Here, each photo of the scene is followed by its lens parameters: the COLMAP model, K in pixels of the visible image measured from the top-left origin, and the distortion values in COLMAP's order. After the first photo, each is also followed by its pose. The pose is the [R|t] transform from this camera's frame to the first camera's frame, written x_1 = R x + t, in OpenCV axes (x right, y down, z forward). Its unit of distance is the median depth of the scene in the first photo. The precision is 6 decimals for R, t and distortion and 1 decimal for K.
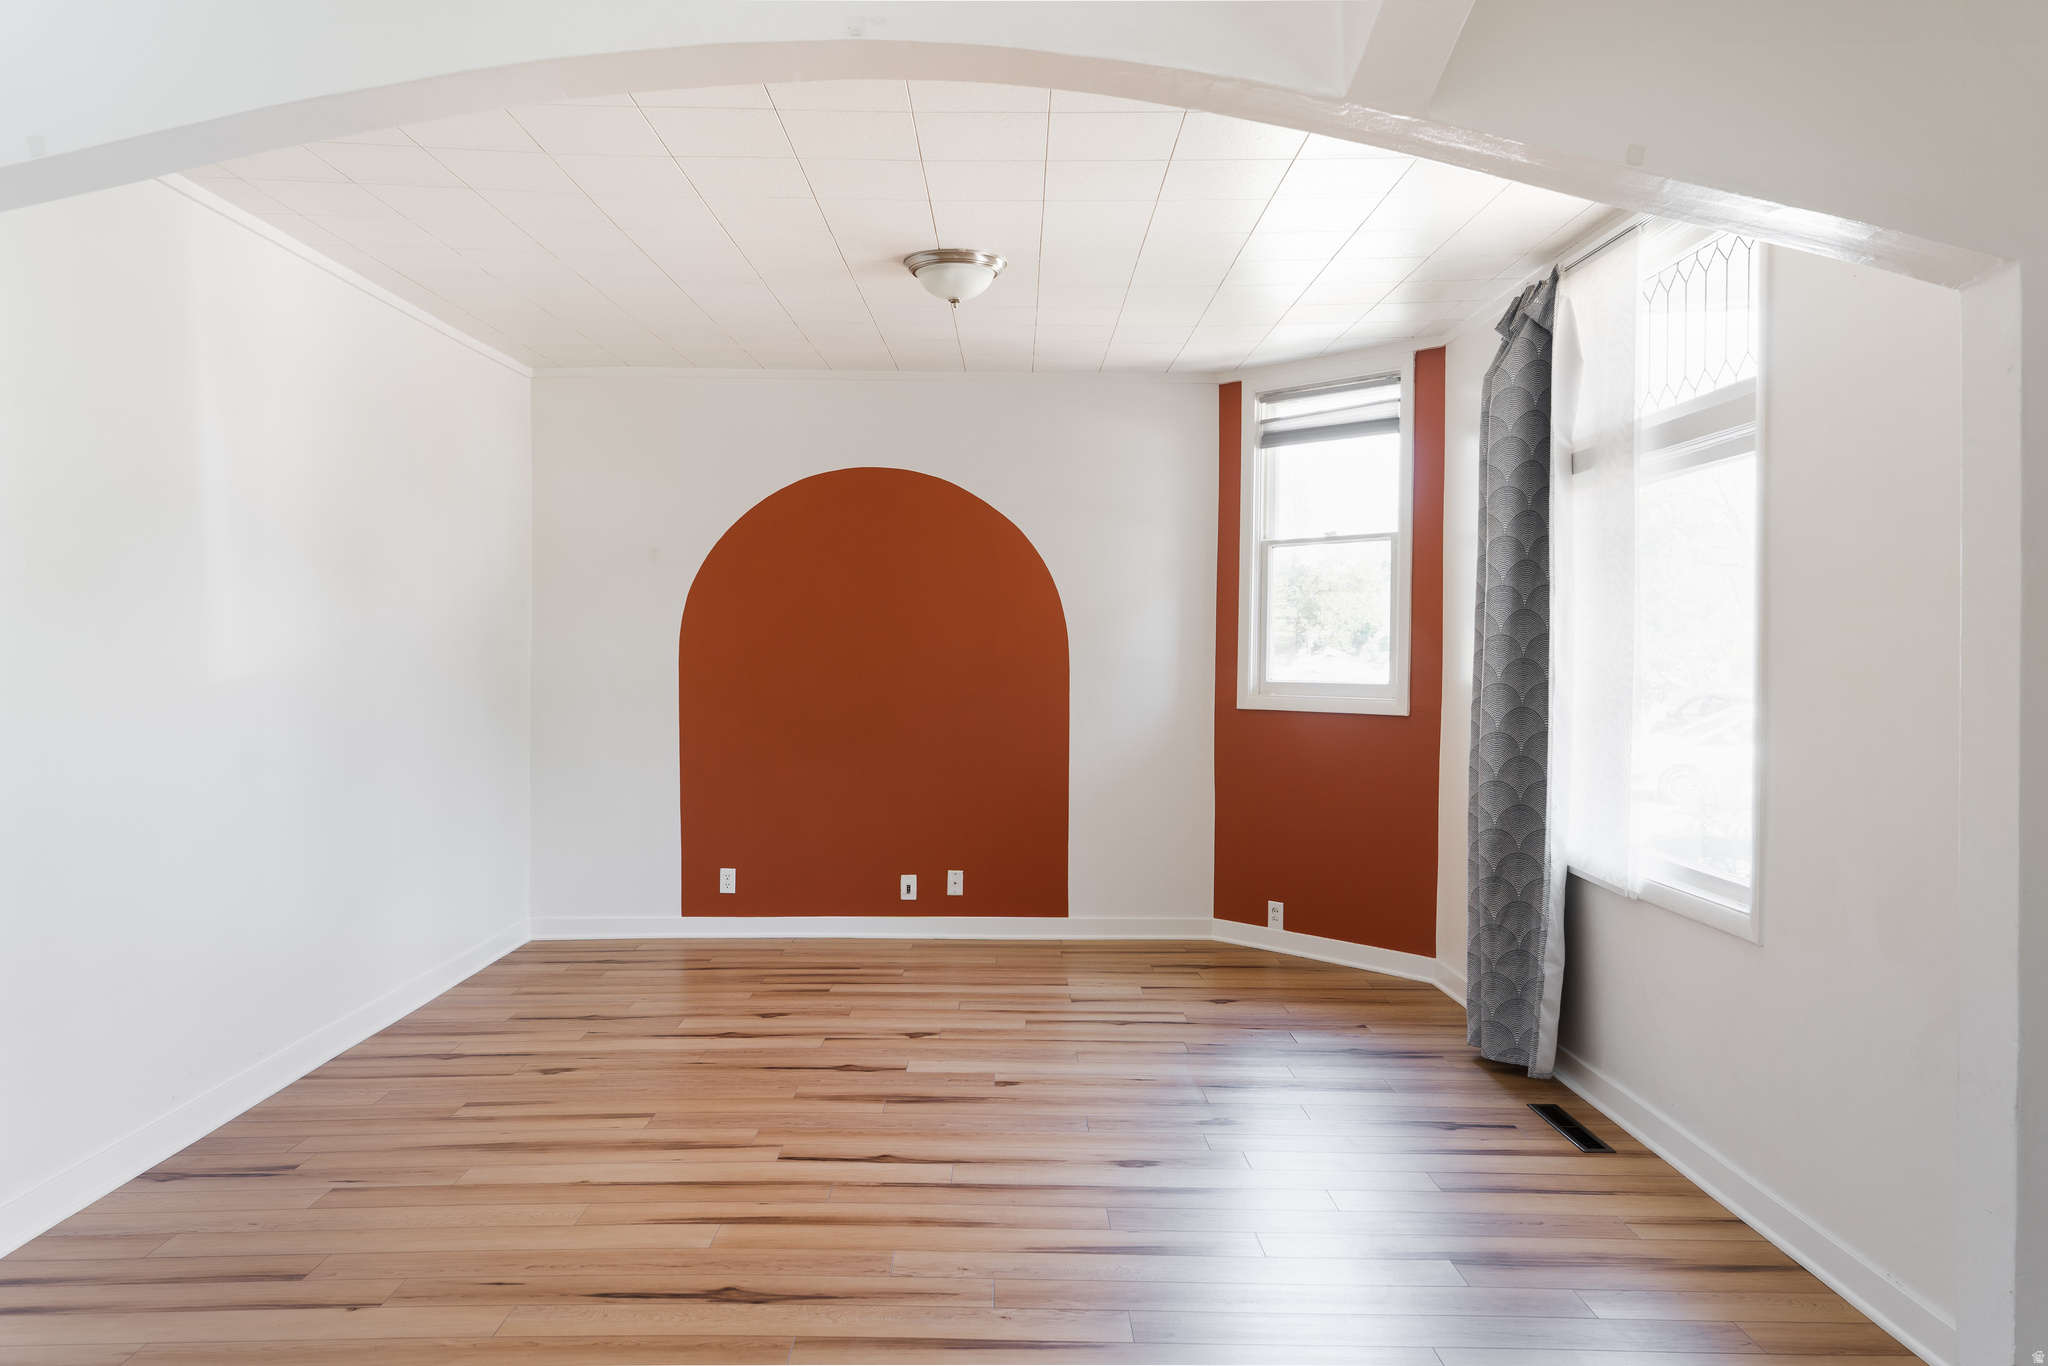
lens RADIAL K [[1368.2, 0, 1024.0], [0, 1368.2, 683.0], [0, 0, 1]] dist [0.001641, 0.001010]
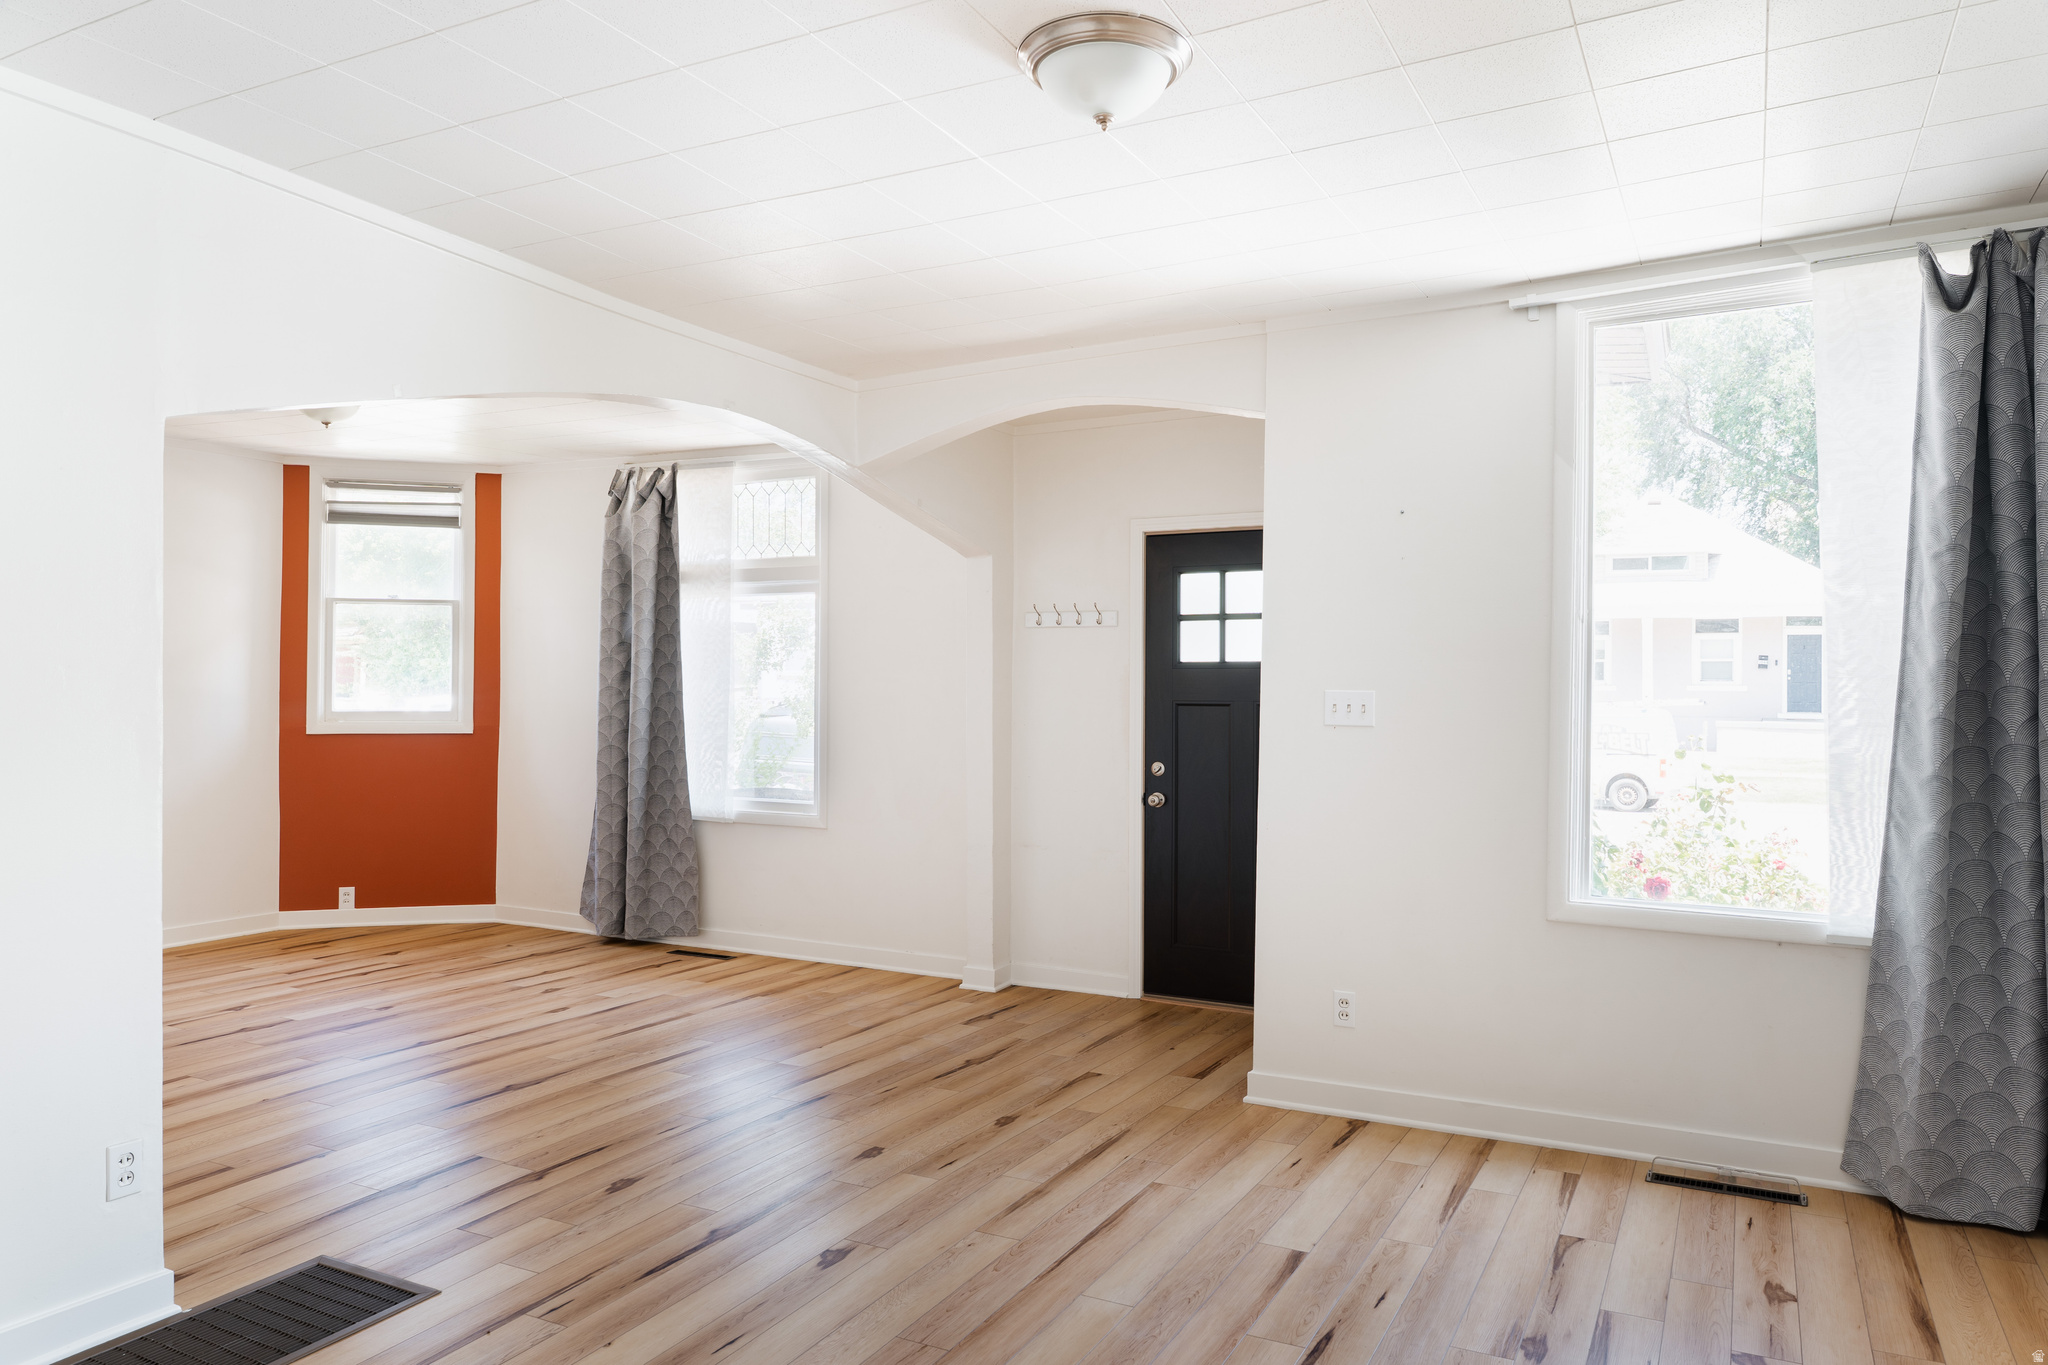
lens RADIAL K [[1383.4, 0, 1024.0], [0, 1383.4, 682.5], [0, 0, 1]] dist [-0.002274, -0.002251]
pose [[0.481024, -0.001994, 0.876705, -0.684245], [0.019143, 0.999783, -0.008230, -0.005452], [-0.876498, 0.020742, 0.480958, -0.168611]]
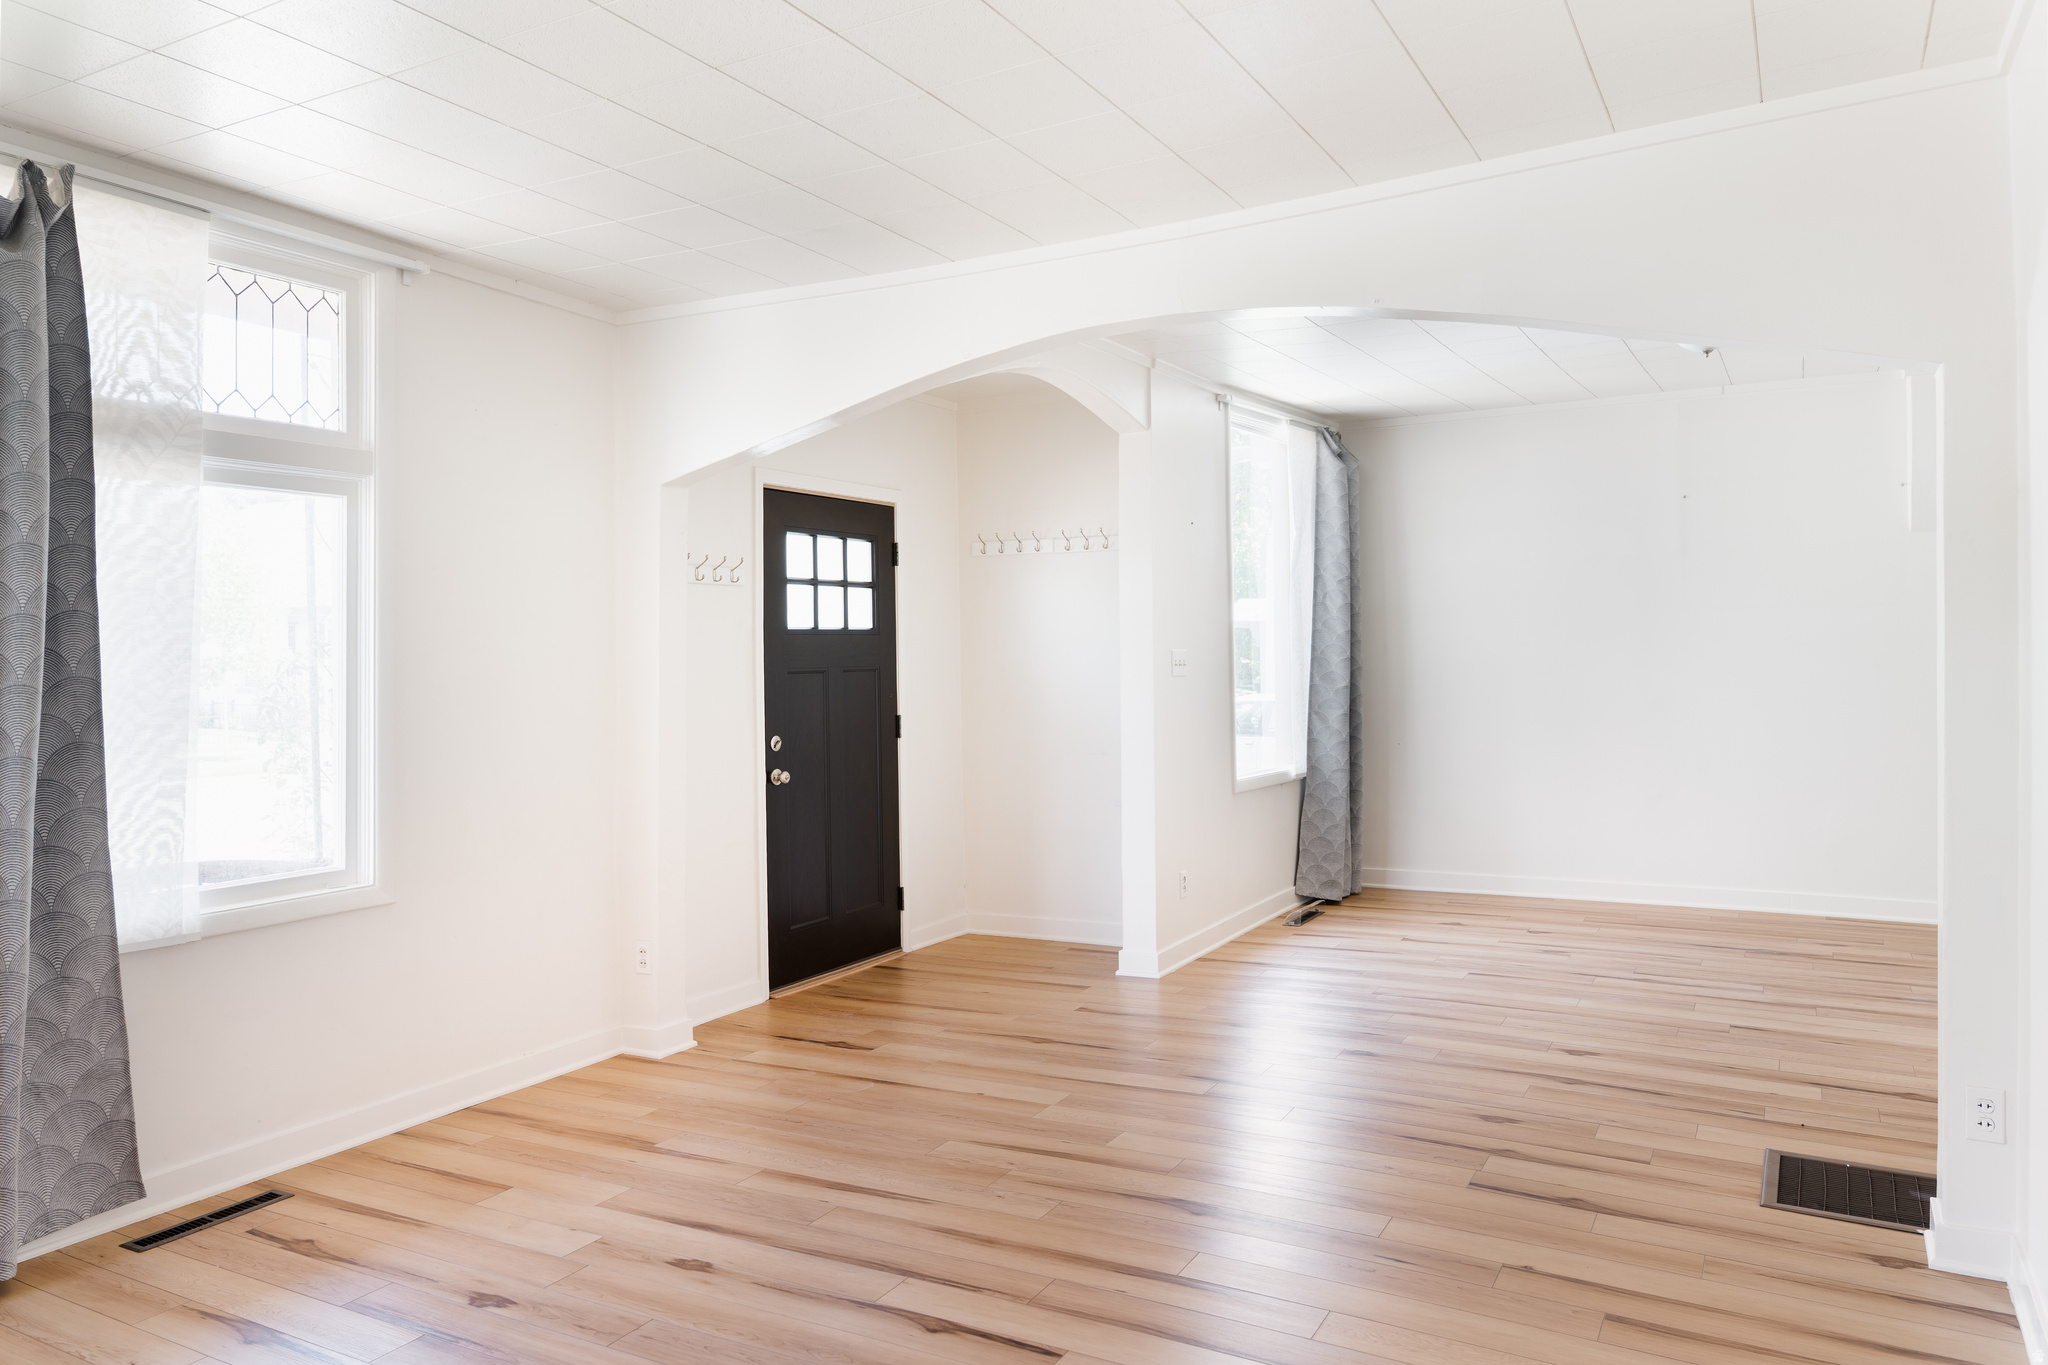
lens RADIAL K [[1383.4, 0, 1024.0], [0, 1383.4, 682.5], [0, 0, 1]] dist [-0.002274, -0.002251]
pose [[-0.865676, -0.004775, 0.500582, -0.337116], [0.020444, 0.998783, 0.044883, -0.030040], [-0.500187, 0.049088, -0.864525, 1.035436]]
